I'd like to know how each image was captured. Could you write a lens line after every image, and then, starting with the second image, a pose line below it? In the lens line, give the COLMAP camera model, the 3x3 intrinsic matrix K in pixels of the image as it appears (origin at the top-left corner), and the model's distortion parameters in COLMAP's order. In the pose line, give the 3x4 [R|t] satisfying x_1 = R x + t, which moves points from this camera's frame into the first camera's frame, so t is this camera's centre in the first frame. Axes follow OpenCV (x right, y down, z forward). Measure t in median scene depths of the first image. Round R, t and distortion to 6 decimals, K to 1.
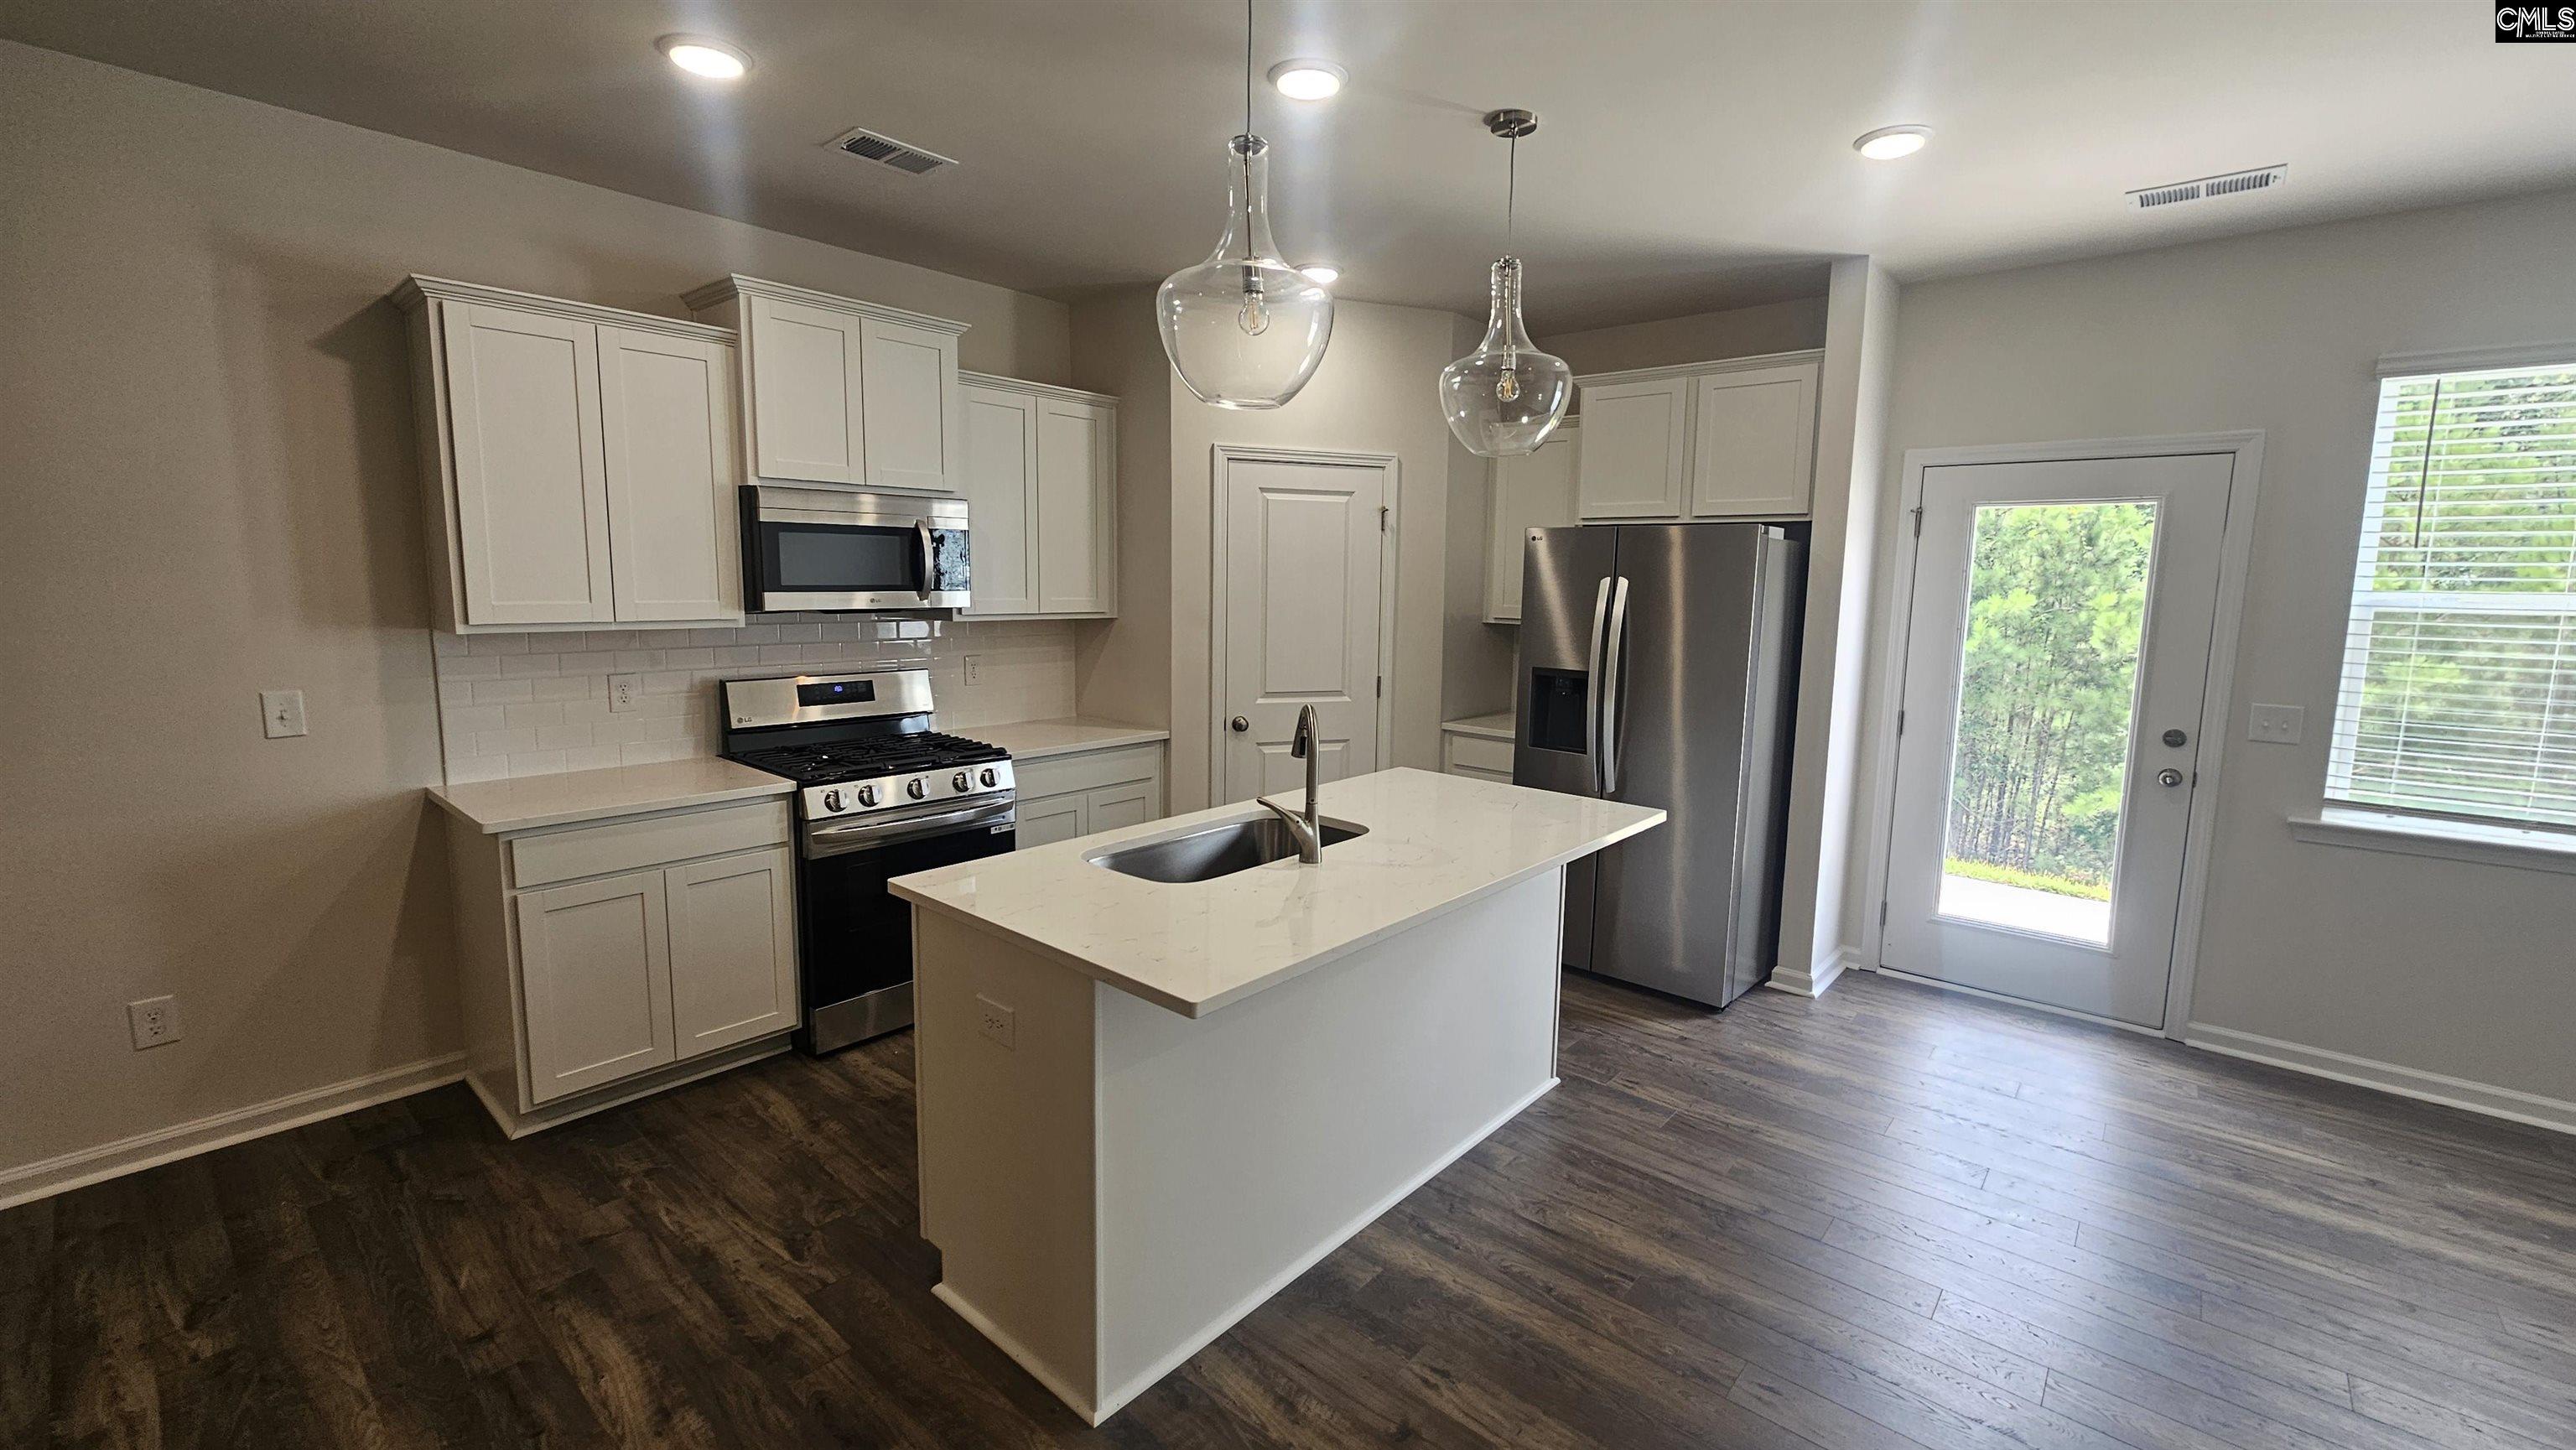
lens RADIAL K [[1056.7, 0, 1290.7], [0, 1056.7, 709.1], [0, 0, 1]] dist [-0.001447, 0.000632]
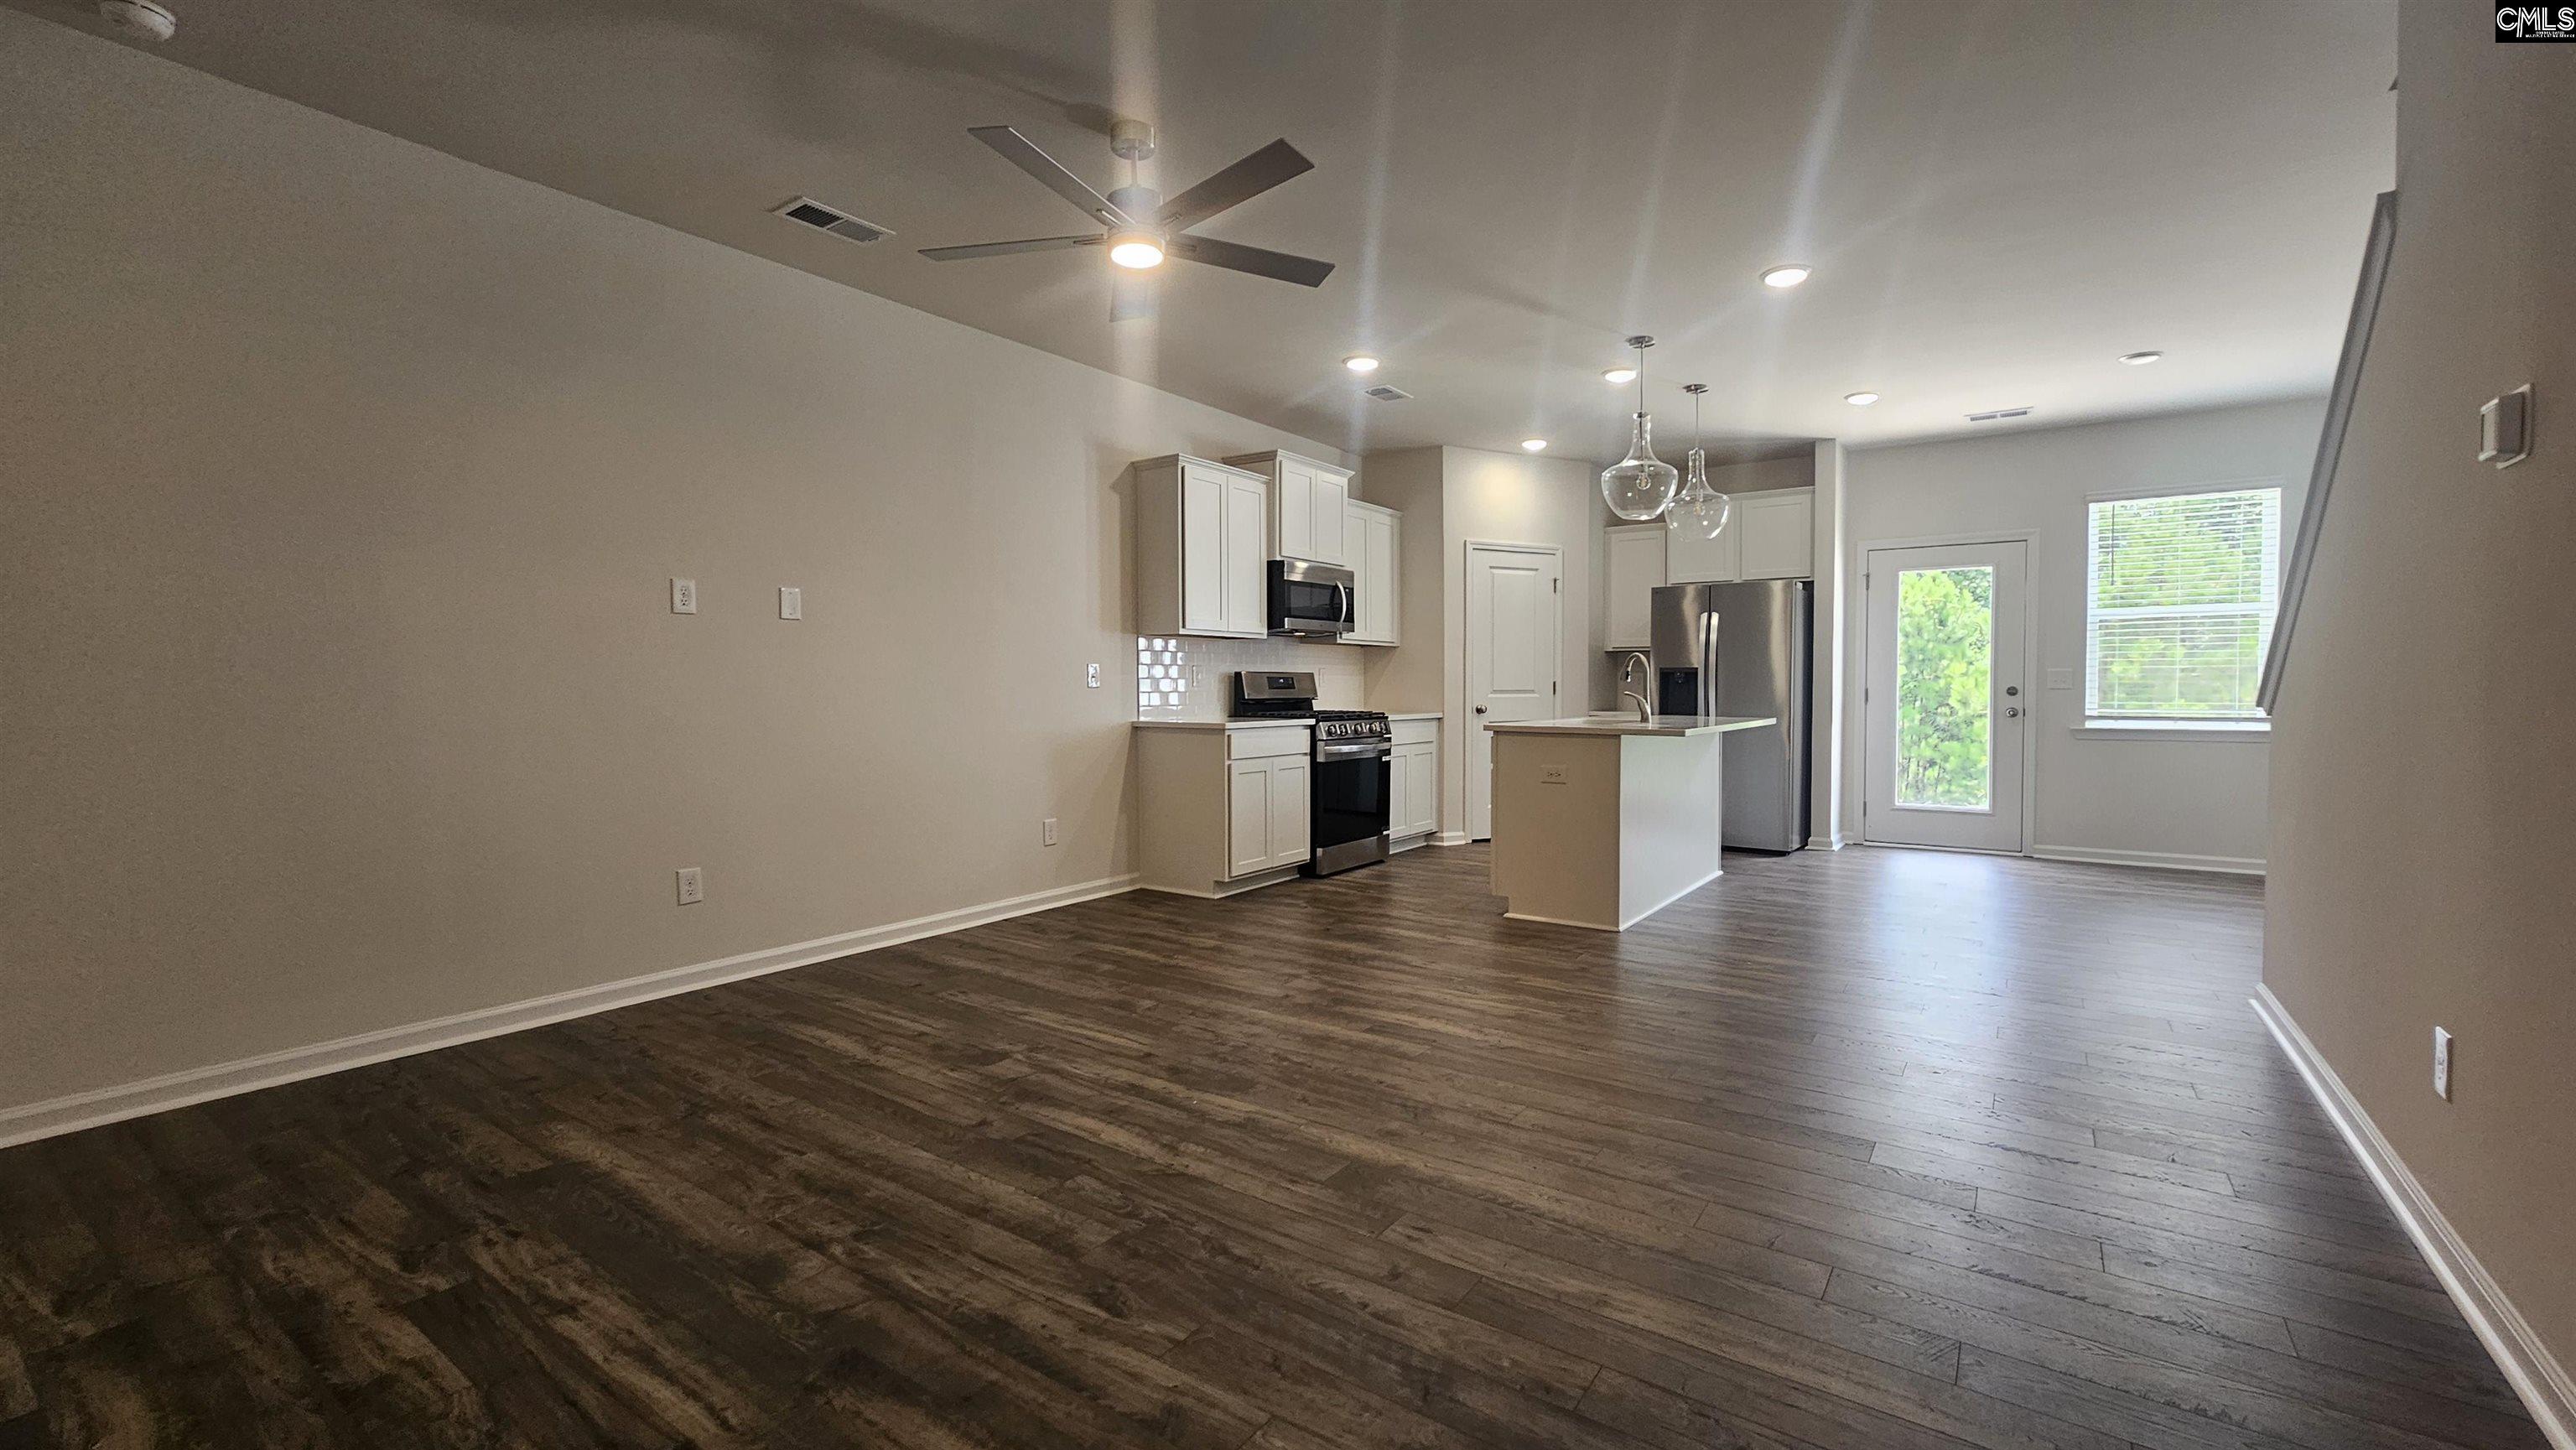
lens RADIAL K [[1060.4, 0, 1299.9], [0, 1060.4, 708.9], [0, 0, 1]] dist [-0.000087, 0.000114]
pose [[0.994427, -0.019397, 0.103627, -0.621390], [0.029790, 0.994571, -0.099708, 0.212420], [-0.101130, 0.102239, 0.989606, -0.738460]]
